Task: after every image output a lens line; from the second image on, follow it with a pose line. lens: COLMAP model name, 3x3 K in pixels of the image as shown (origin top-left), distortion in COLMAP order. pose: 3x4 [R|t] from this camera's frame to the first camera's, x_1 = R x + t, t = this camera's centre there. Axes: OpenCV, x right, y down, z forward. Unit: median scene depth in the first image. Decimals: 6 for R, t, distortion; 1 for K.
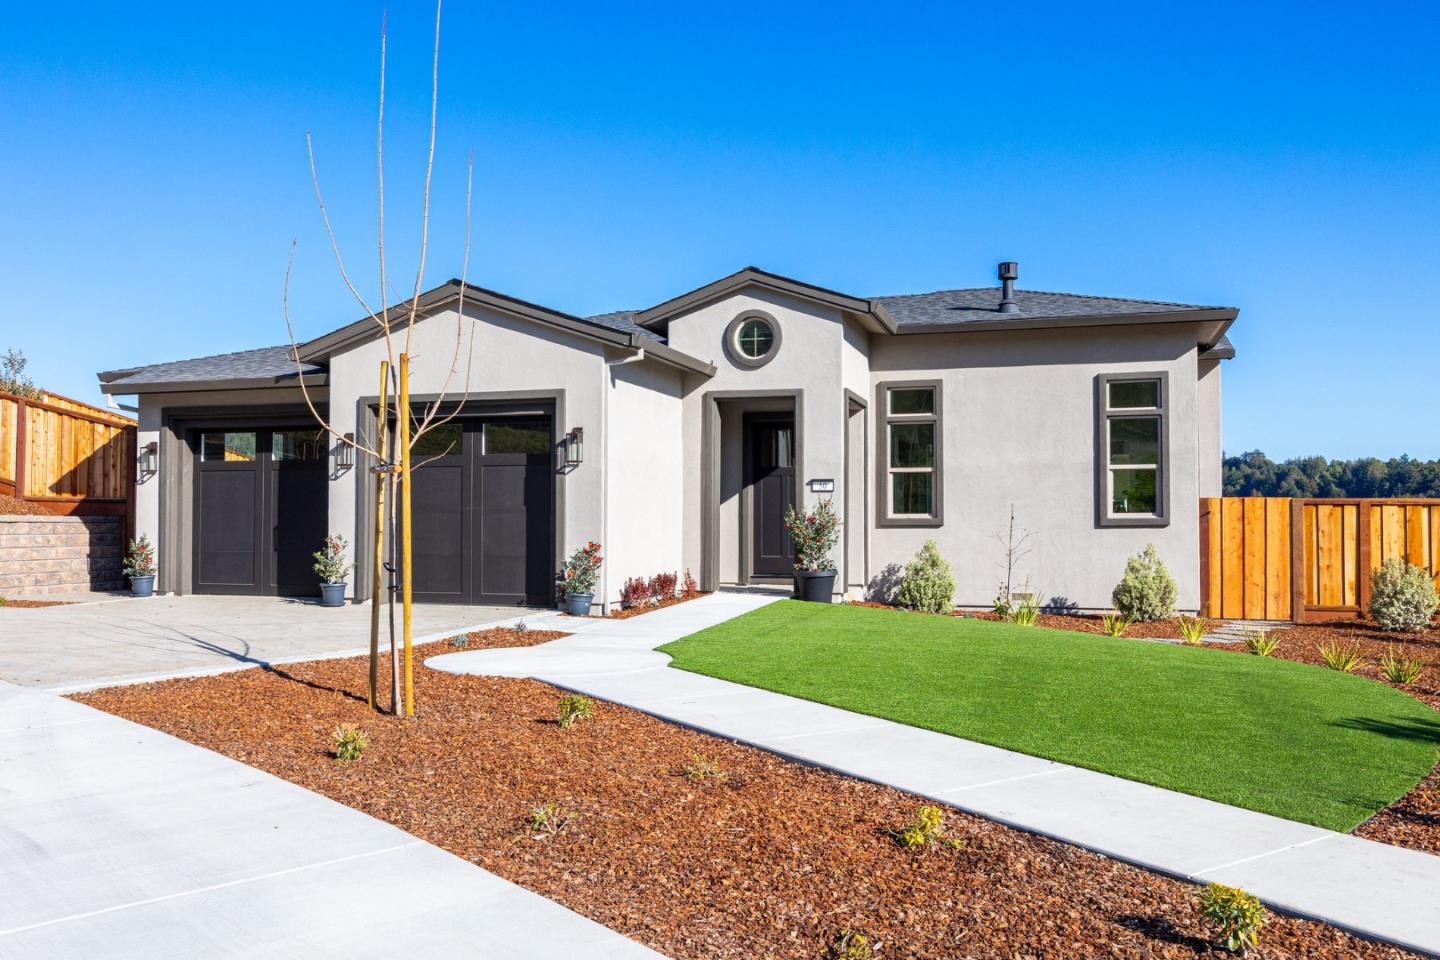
lens RADIAL K [[660.1, 0, 719.5], [0, 660.1, 472.6], [0, 0, 1]] dist [-0.004064, 0.004567]
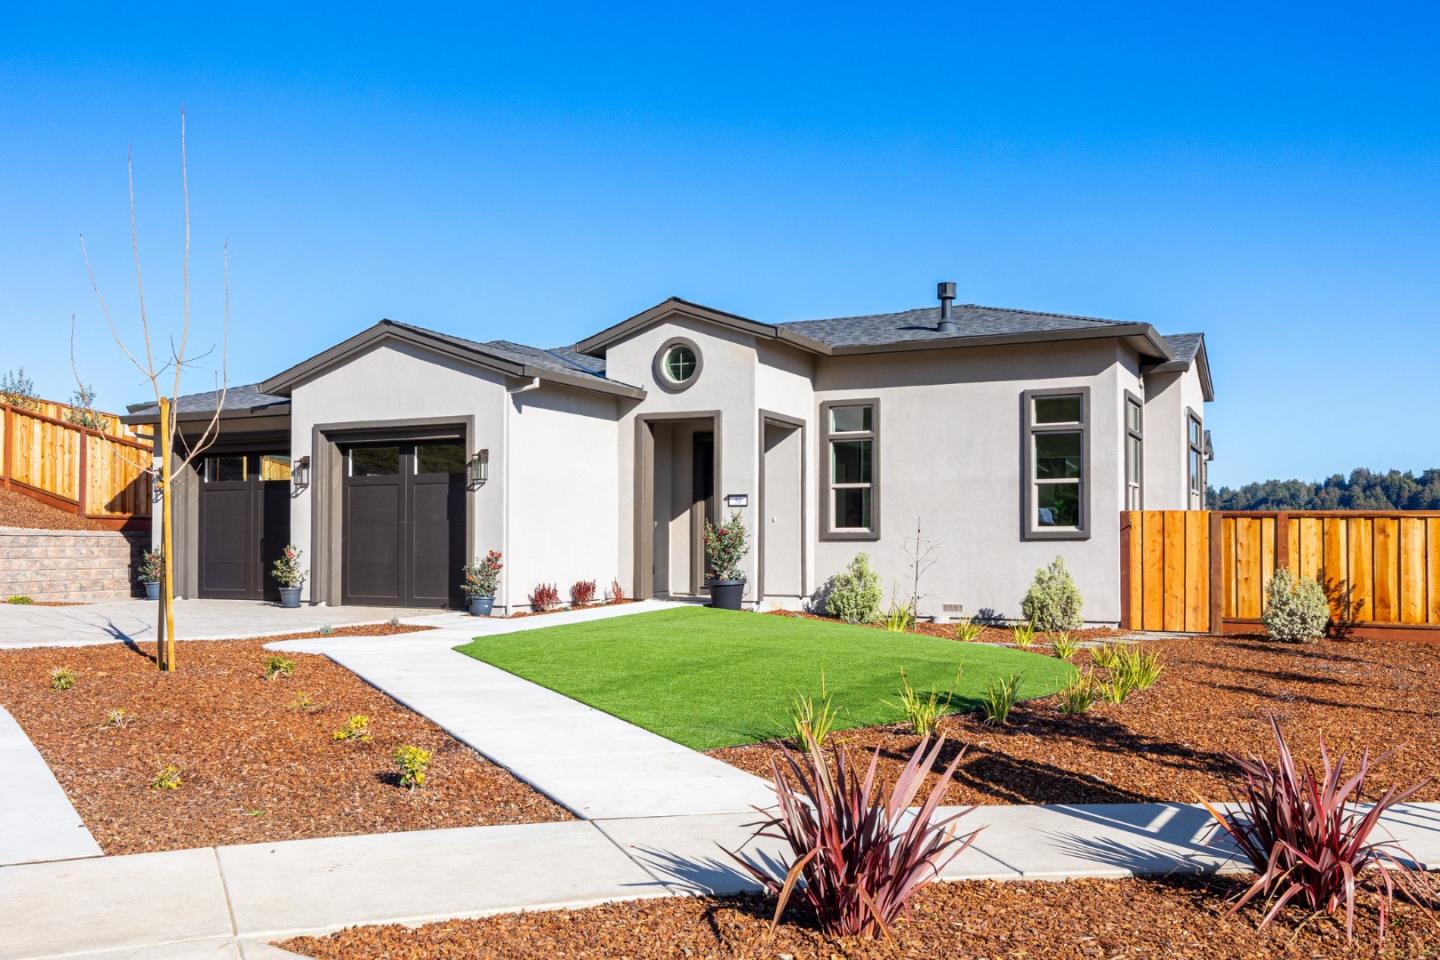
lens RADIAL K [[660.1, 0, 719.5], [0, 660.1, 491.8], [0, 0, 1]] dist [-0.004064, 0.004567]
pose [[0.996313, -0.005953, -0.085587, 0.206656], [0.006088, 0.999981, 0.001318, 0.003584], [0.085577, -0.001835, 0.996330, -0.061929]]
